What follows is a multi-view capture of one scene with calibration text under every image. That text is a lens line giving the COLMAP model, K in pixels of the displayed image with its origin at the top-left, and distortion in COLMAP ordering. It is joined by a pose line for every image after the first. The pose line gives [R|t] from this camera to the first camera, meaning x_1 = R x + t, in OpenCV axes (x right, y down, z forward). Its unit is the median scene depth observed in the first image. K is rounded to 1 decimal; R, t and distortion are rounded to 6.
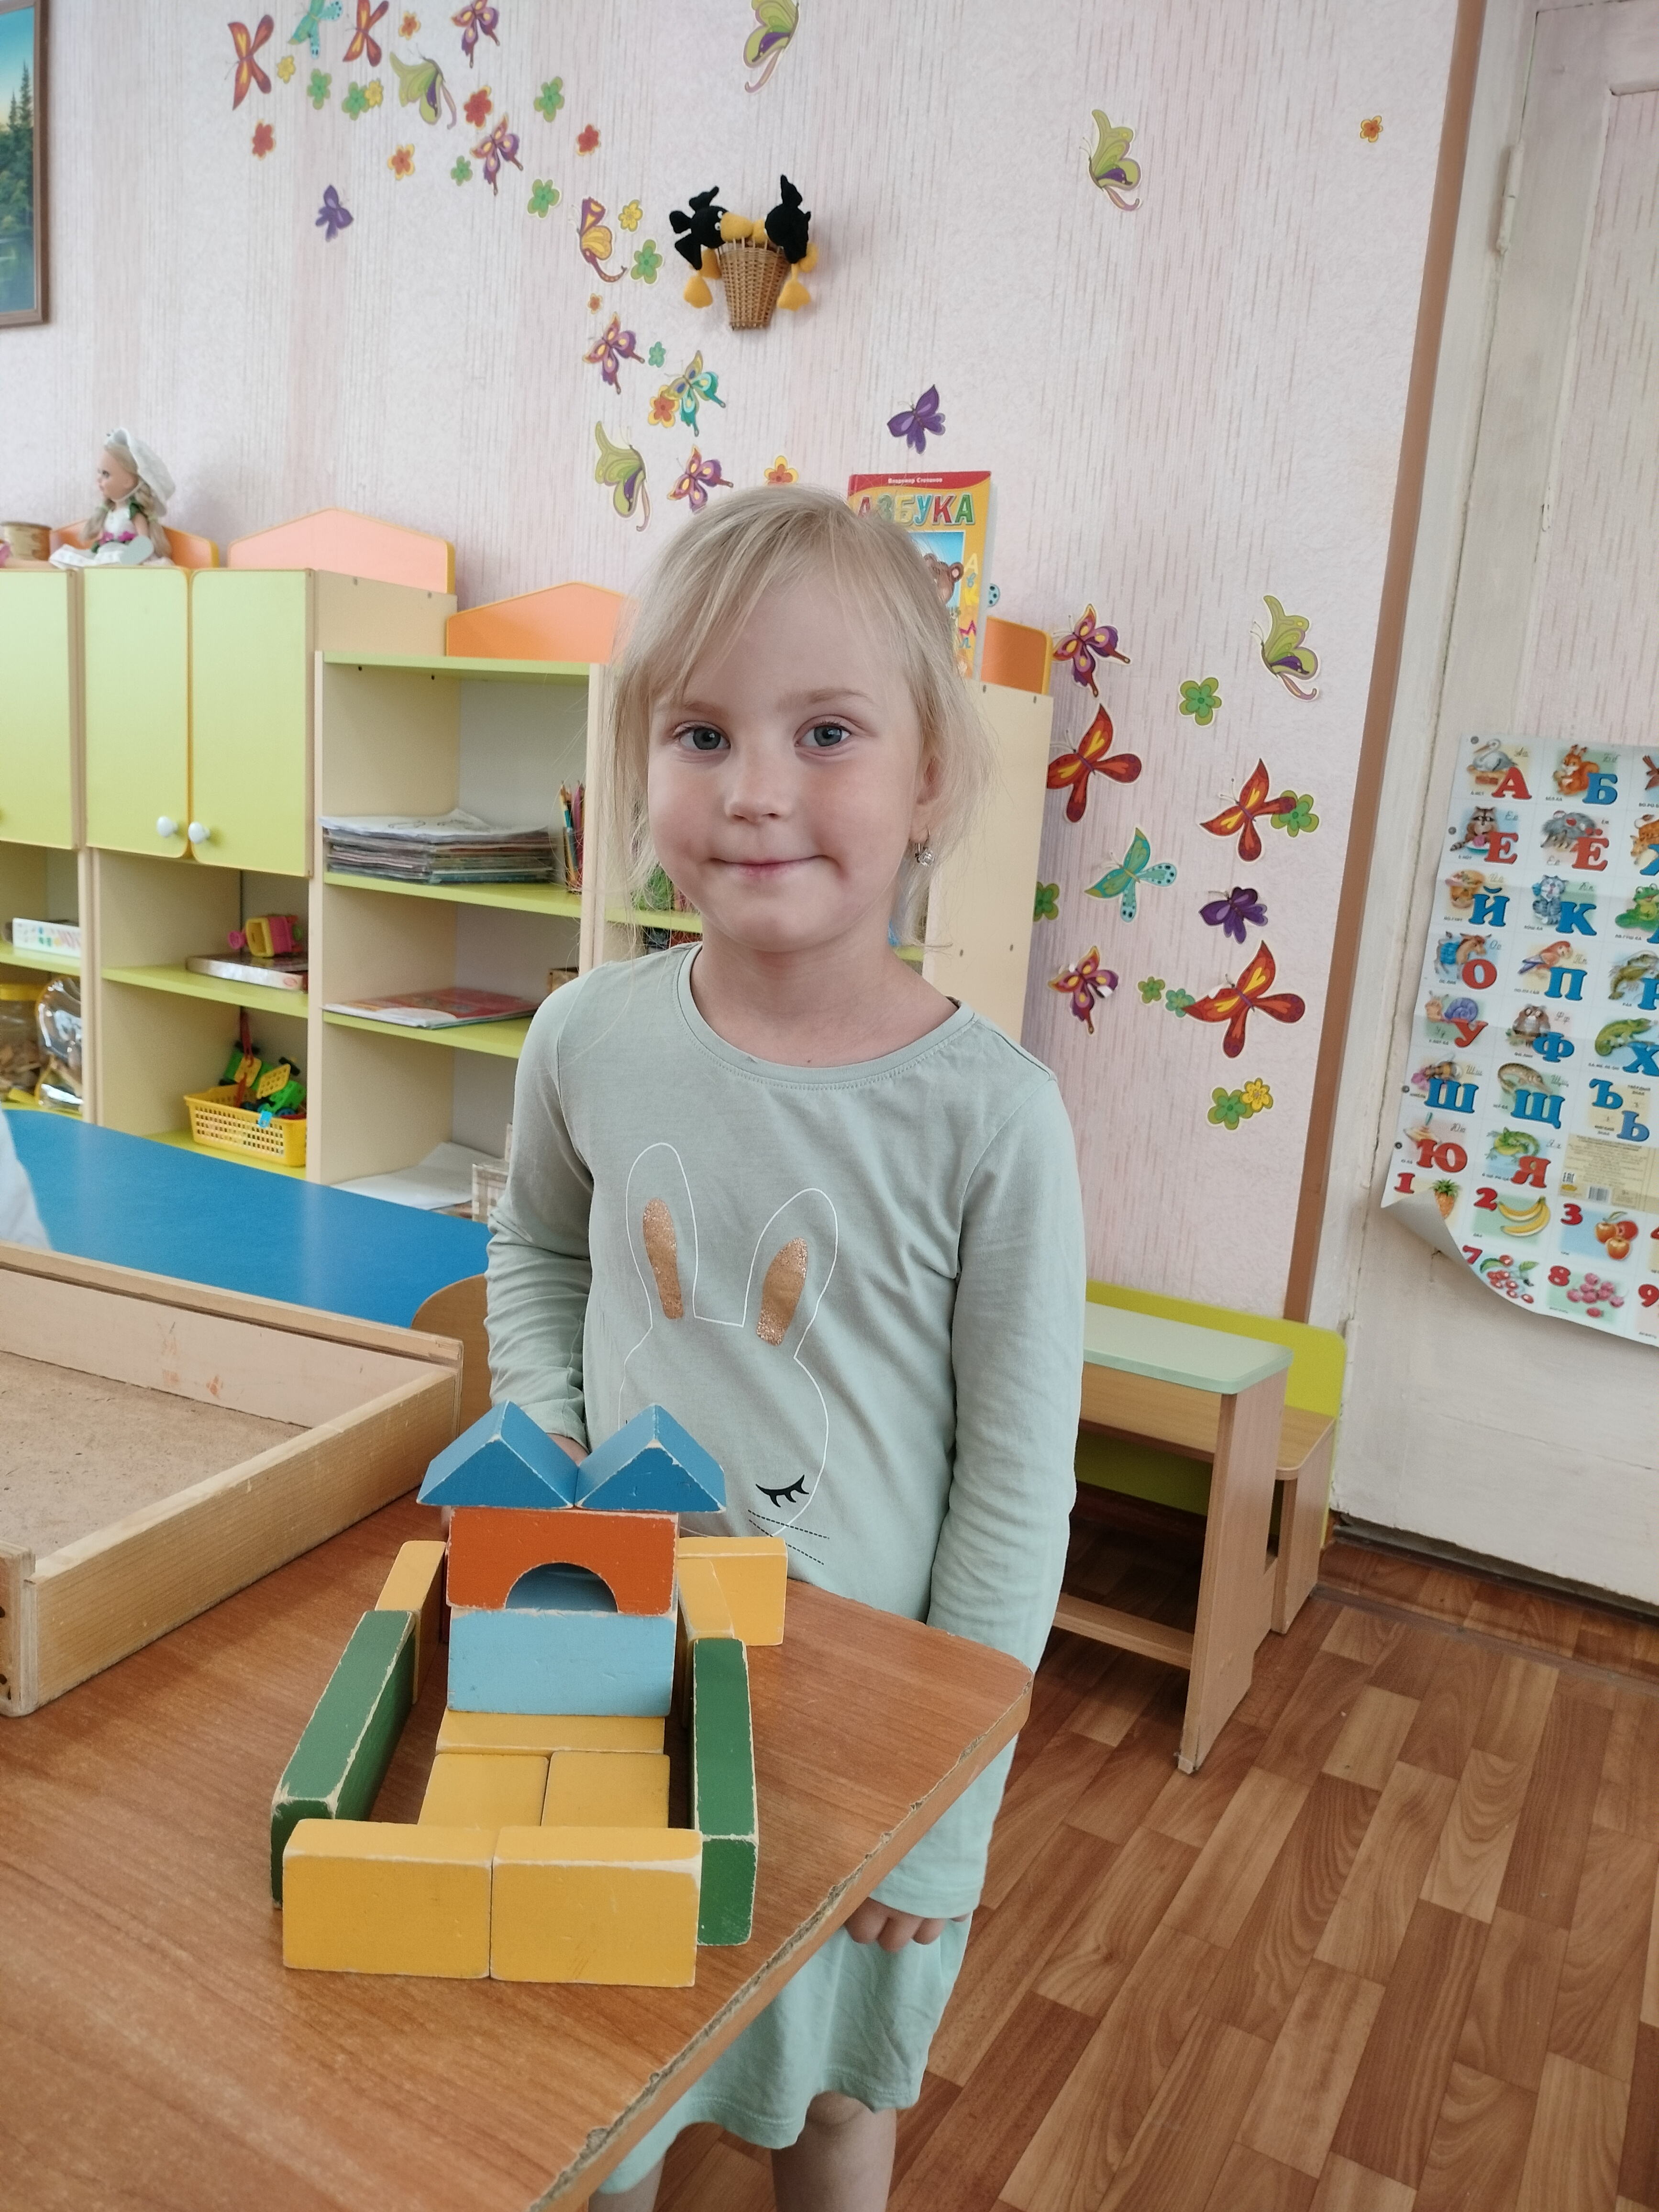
lens RADIAL K [[1690.5, 0, 832.7], [0, 1690.5, 1133.4], [0, 0, 1]] dist [-0.007764, -0.015473]
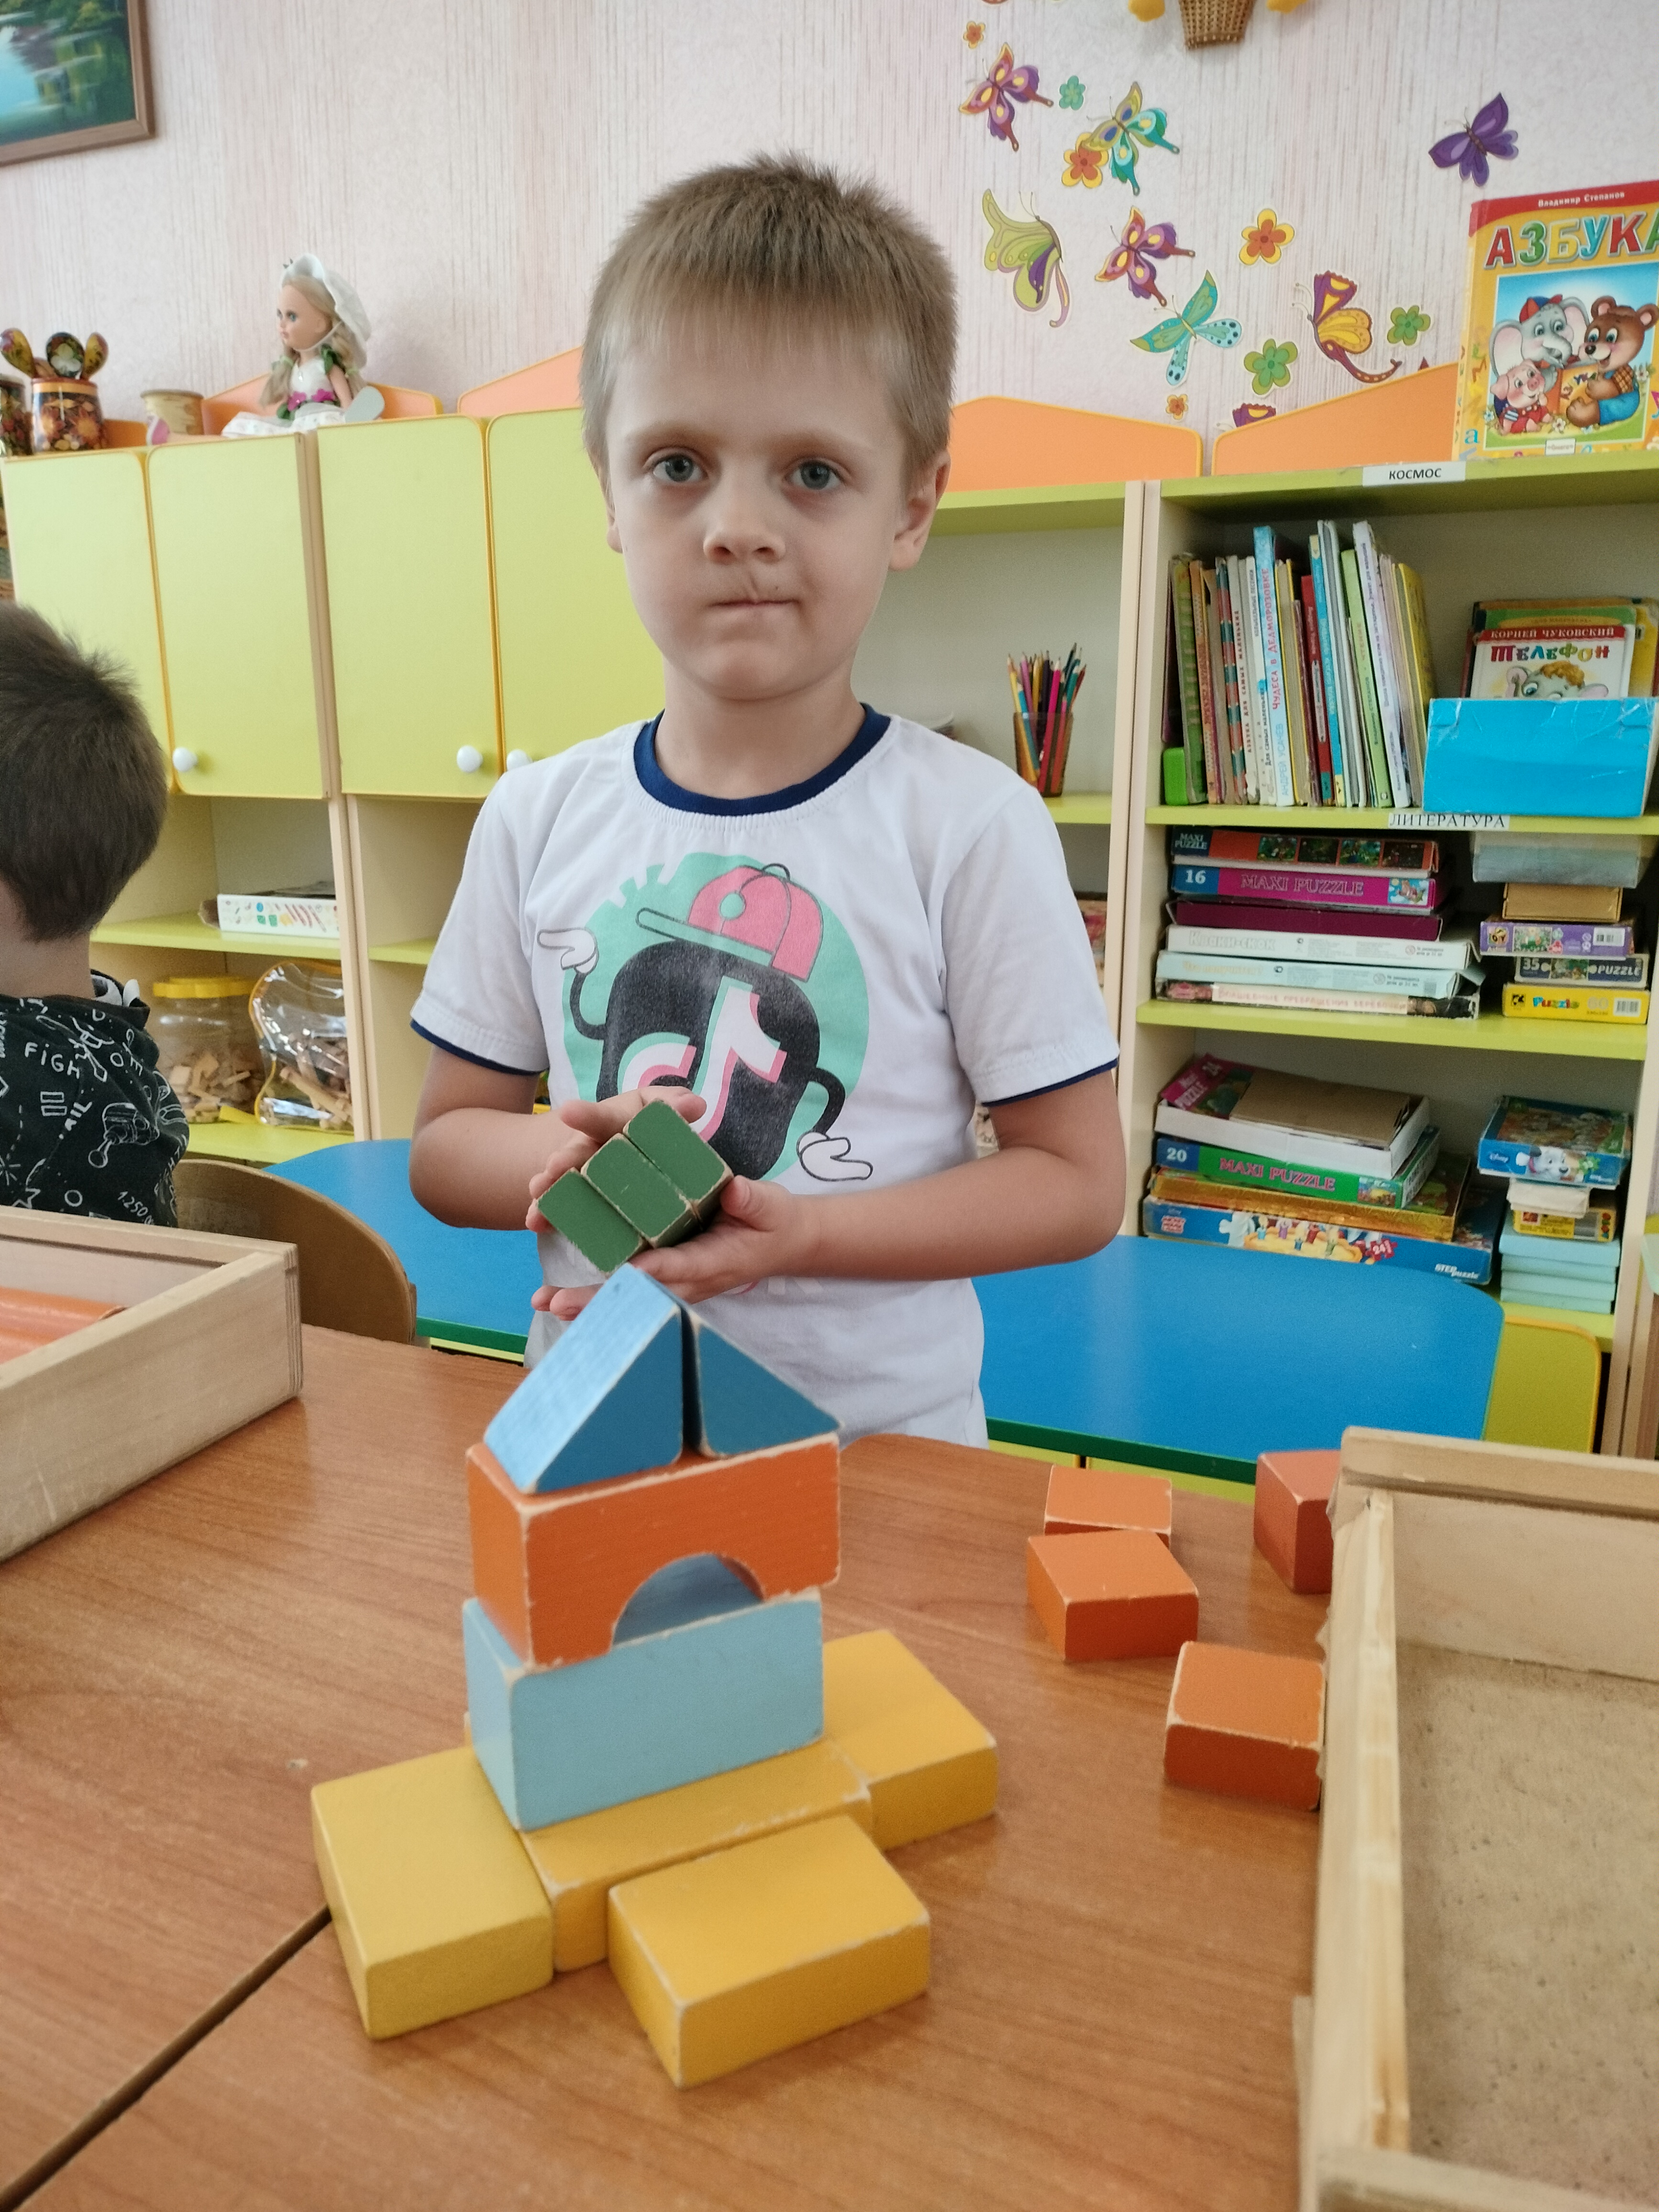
lens RADIAL K [[1636.7, 0, 829.5], [0, 1636.7, 1106.0], [0, 0, 1]] dist [-0.012372, -0.001946]
pose [[0.991191, -0.103836, 0.082205, -0.326705], [0.100343, 0.993909, 0.045558, -0.041489], [-0.086435, -0.036908, 0.995574, 0.242603]]
